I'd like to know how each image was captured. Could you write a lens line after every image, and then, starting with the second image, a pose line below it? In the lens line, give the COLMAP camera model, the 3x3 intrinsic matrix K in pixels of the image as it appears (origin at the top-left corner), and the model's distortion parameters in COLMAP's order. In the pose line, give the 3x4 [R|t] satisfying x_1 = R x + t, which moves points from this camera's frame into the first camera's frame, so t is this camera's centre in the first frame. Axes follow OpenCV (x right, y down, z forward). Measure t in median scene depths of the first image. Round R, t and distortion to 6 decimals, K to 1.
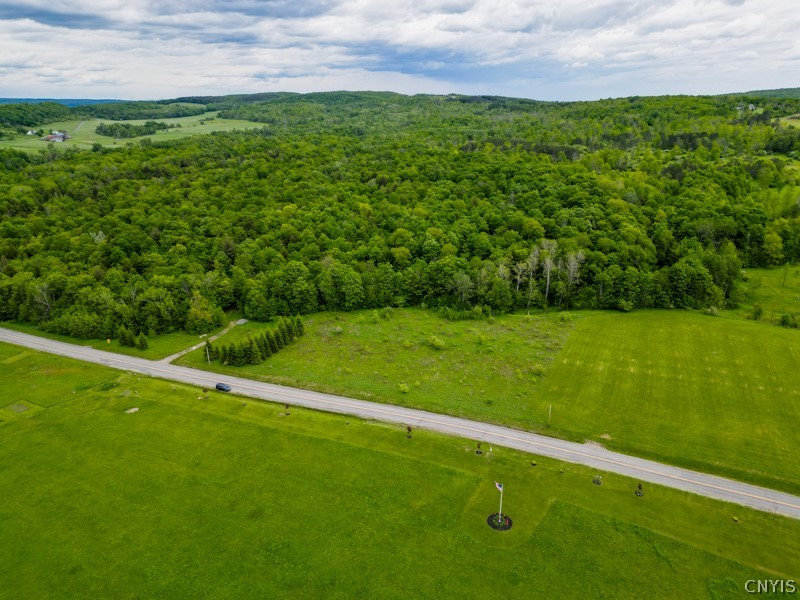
lens RADIAL K [[558.9, 0, 401.5], [0, 558.9, 297.3], [0, 0, 1]] dist [0.082798, -0.077783]
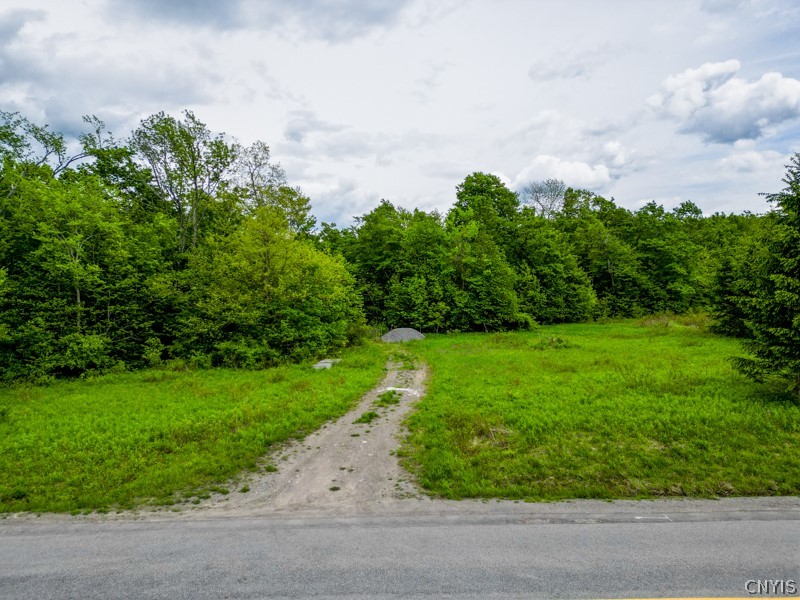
lens RADIAL K [[558.9, 0, 401.5], [0, 558.9, 297.3], [0, 0, 1]] dist [0.082798, -0.077783]
pose [[0.914573, -0.006858, 0.404363, -0.369113], [0.144193, 0.939674, -0.310195, 0.095867], [-0.377842, 0.342002, 0.860389, 0.778680]]
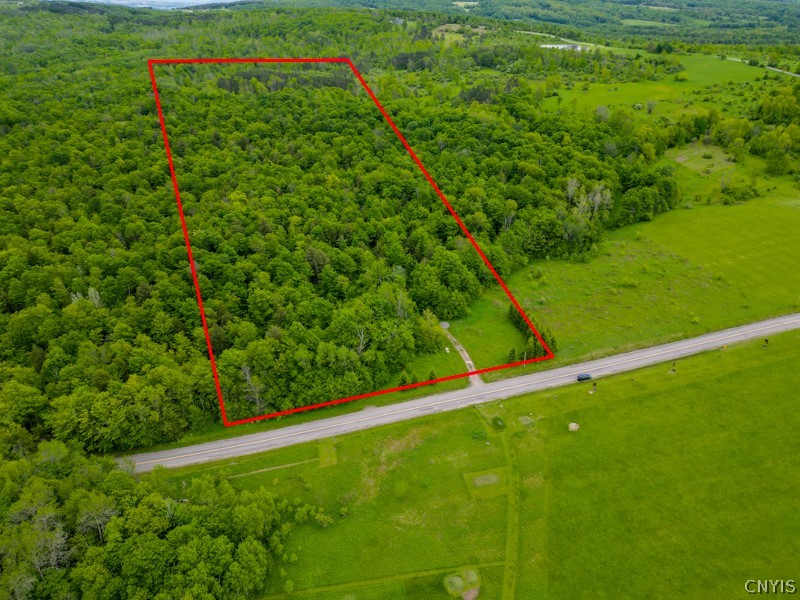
lens RADIAL K [[558.9, 0, 401.5], [0, 558.9, 297.3], [0, 0, 1]] dist [0.082798, -0.077783]
pose [[0.757427, -0.320025, 0.569111, -0.865846], [0.231113, 0.946619, 0.224721, -0.236431], [-0.610648, -0.038681, 0.790957, 0.262323]]
